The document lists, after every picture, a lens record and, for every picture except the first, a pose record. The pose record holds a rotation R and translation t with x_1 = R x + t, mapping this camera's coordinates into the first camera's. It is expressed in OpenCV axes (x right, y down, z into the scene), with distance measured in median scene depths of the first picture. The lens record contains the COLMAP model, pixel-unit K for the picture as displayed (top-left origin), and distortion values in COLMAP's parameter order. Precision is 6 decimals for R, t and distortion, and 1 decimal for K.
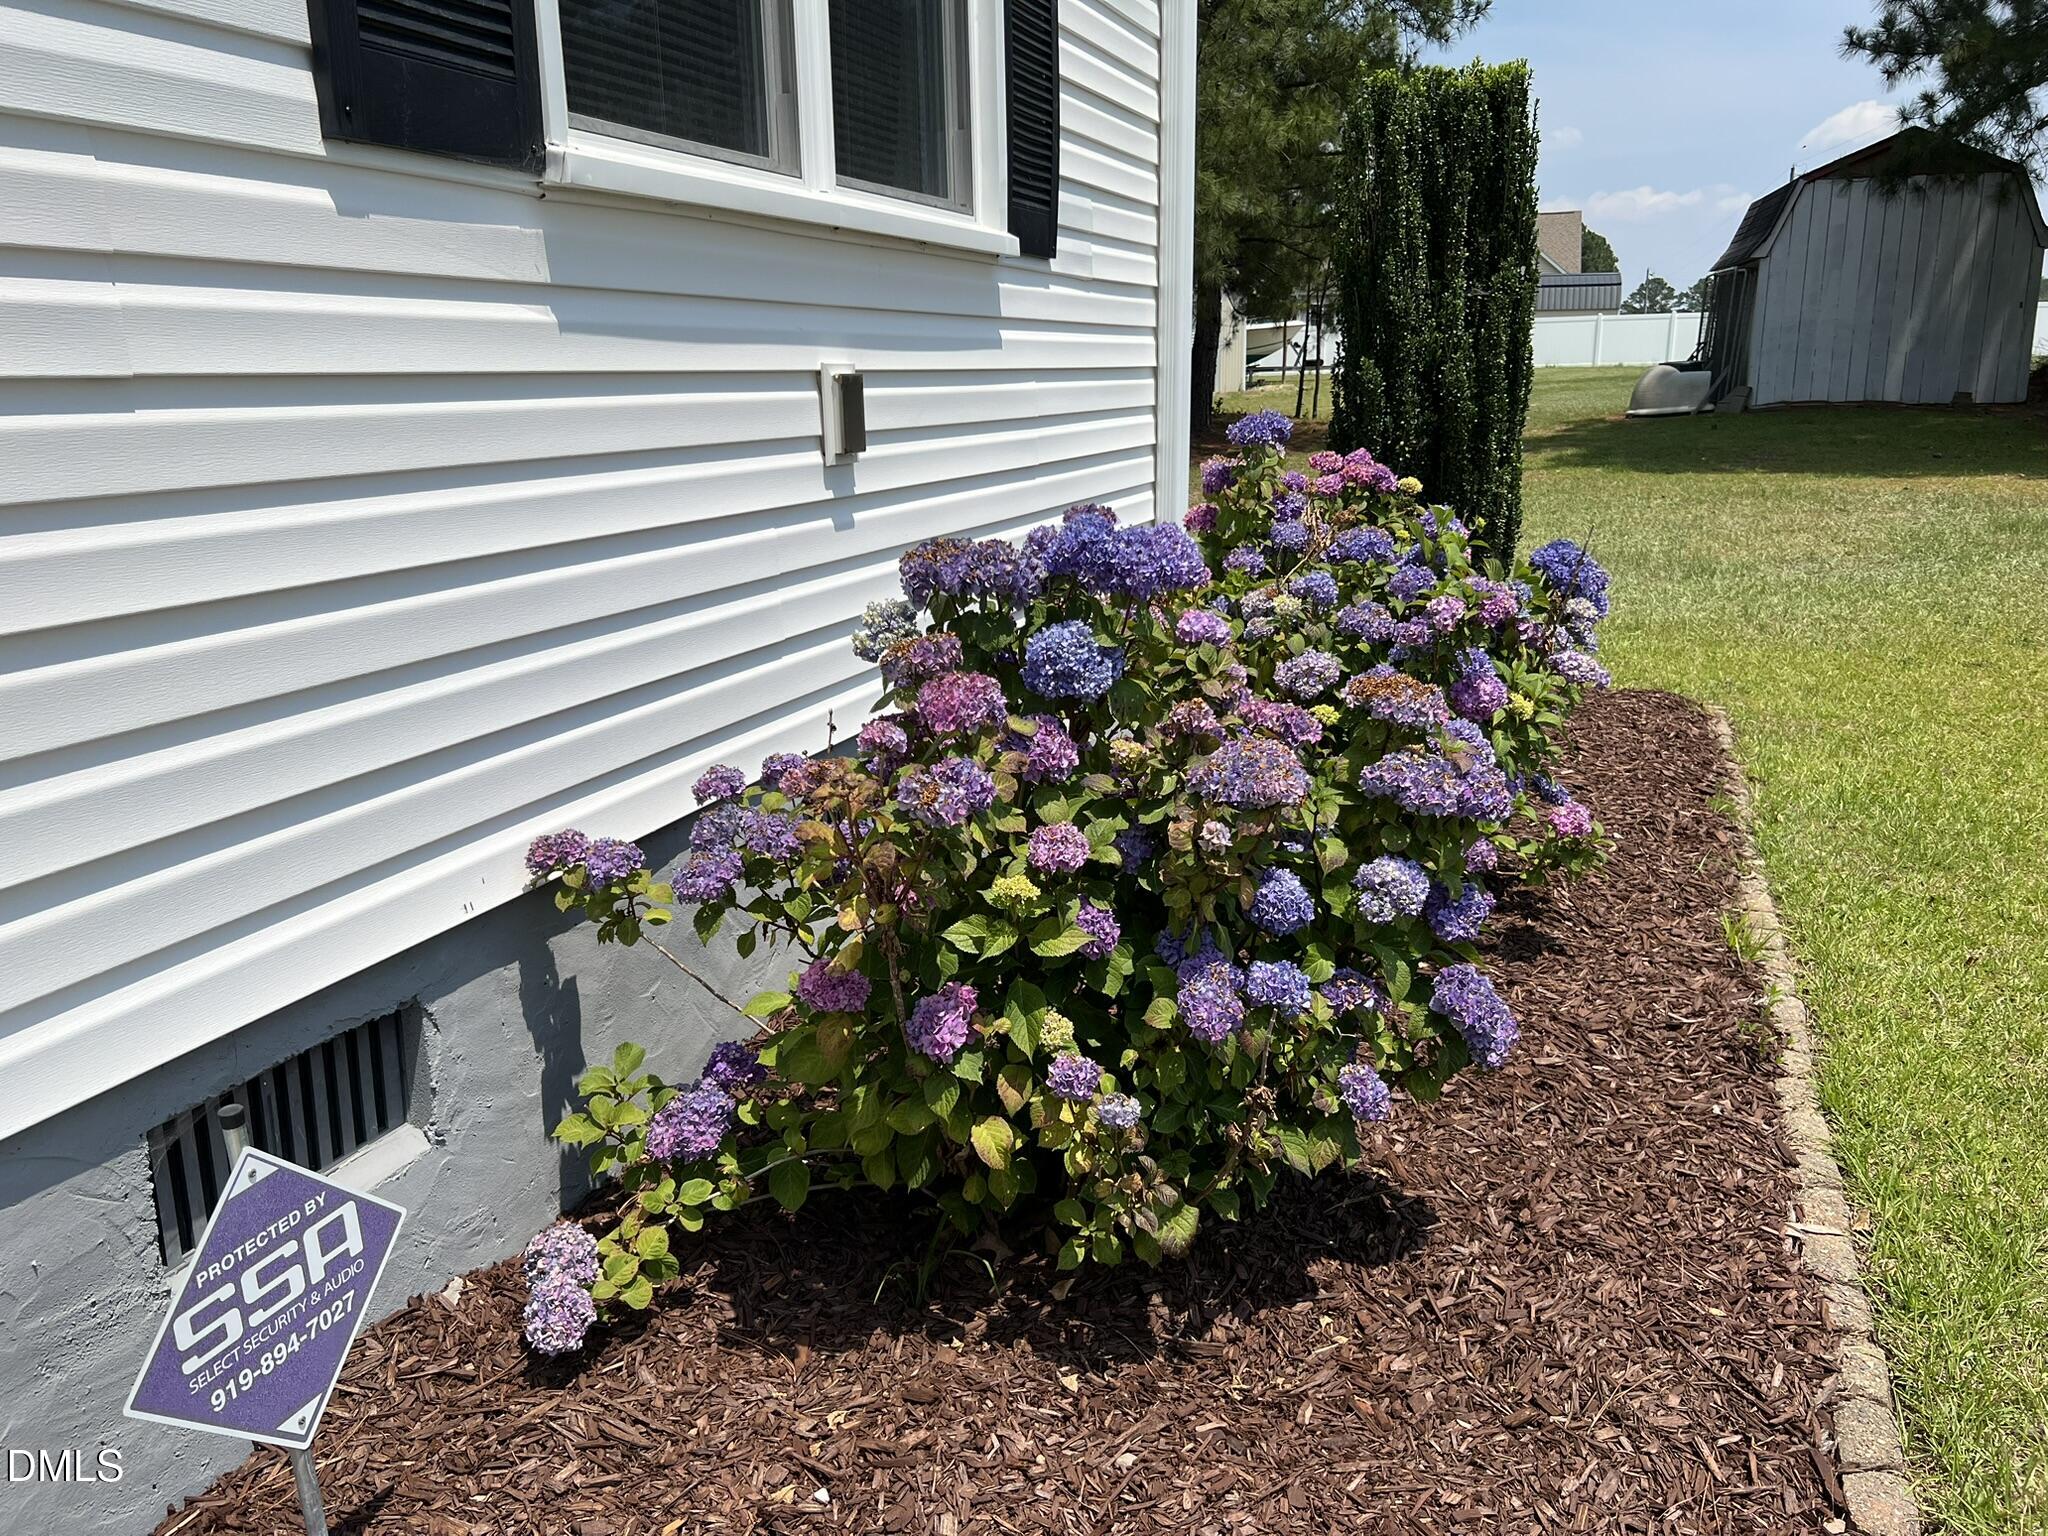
lens RADIAL K [[1563.3, 0, 1024.5], [0, 1563.3, 762.0], [0, 0, 1]] dist [0.011219, 0.003265]
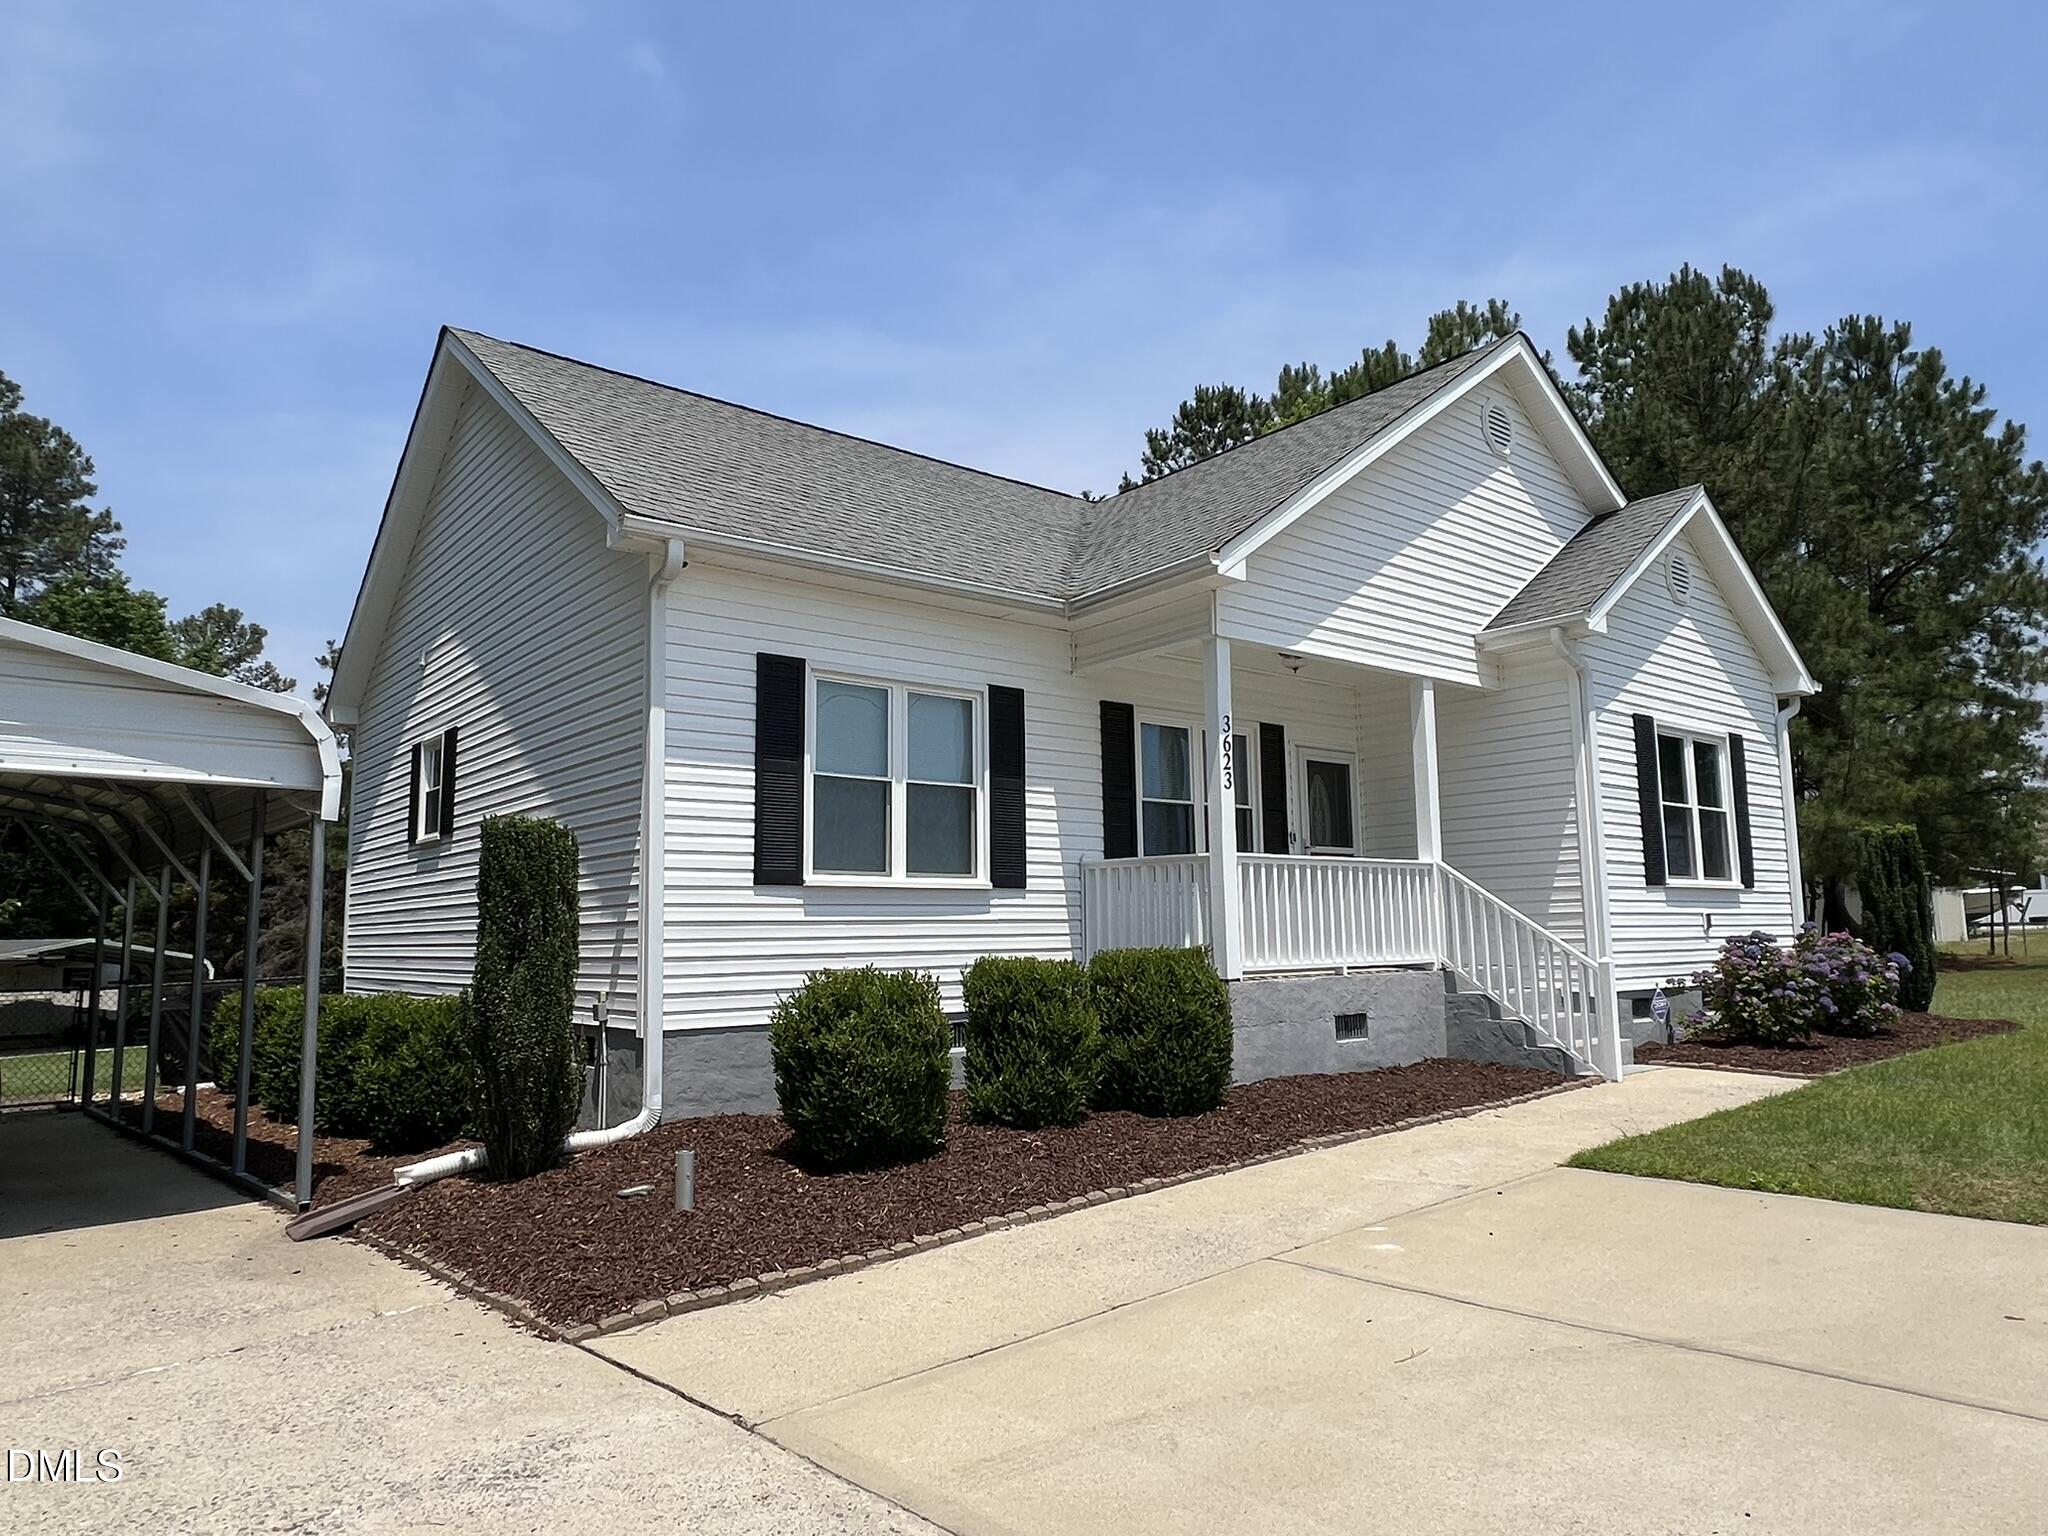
lens RADIAL K [[1276.6, 0, 1020.6], [0, 1276.6, 774.0], [0, 0, 1]] dist [-0.000636, -0.000687]
pose [[0.864909, -0.060839, -0.498228, 0.057795], [-0.122252, 0.937199, -0.326668, 1.014923], [0.486813, 0.343447, 0.803154, -3.801870]]
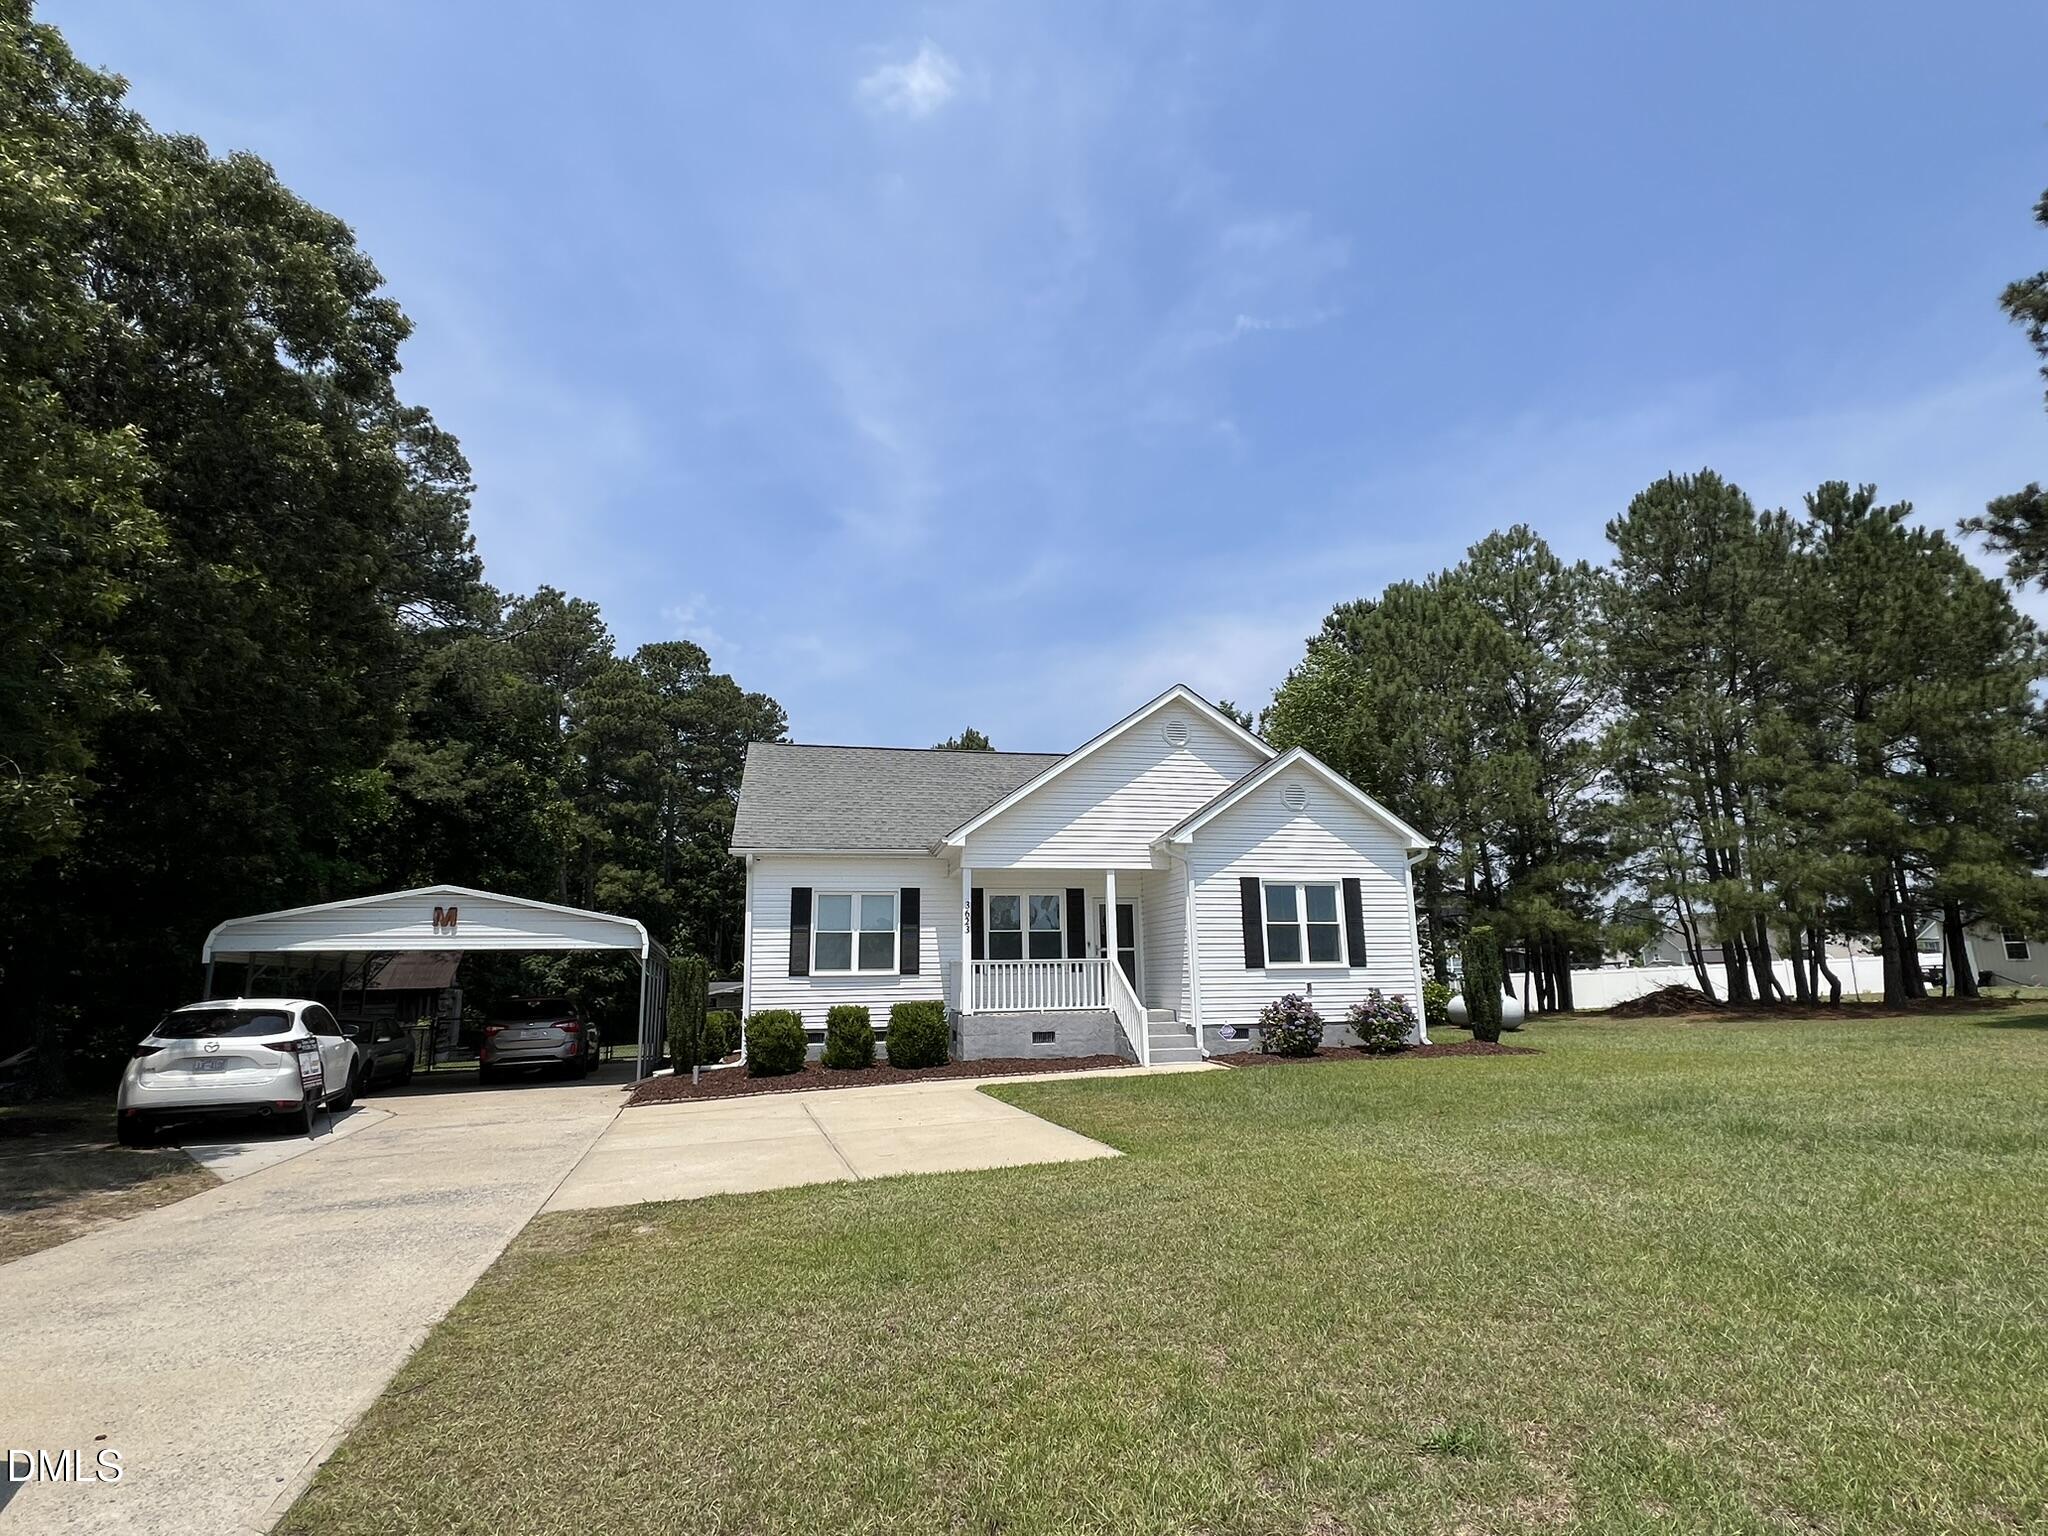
lens RADIAL K [[965.1, 0, 1017.8], [0, 965.1, 781.3], [0, 0, 1]] dist [0.002897, 0.000053]
pose [[0.556325, -0.161413, -0.815137, 3.985365], [-0.198399, 0.926781, -0.318927, 0.866582], [0.806932, 0.339150, 0.483568, -3.790445]]
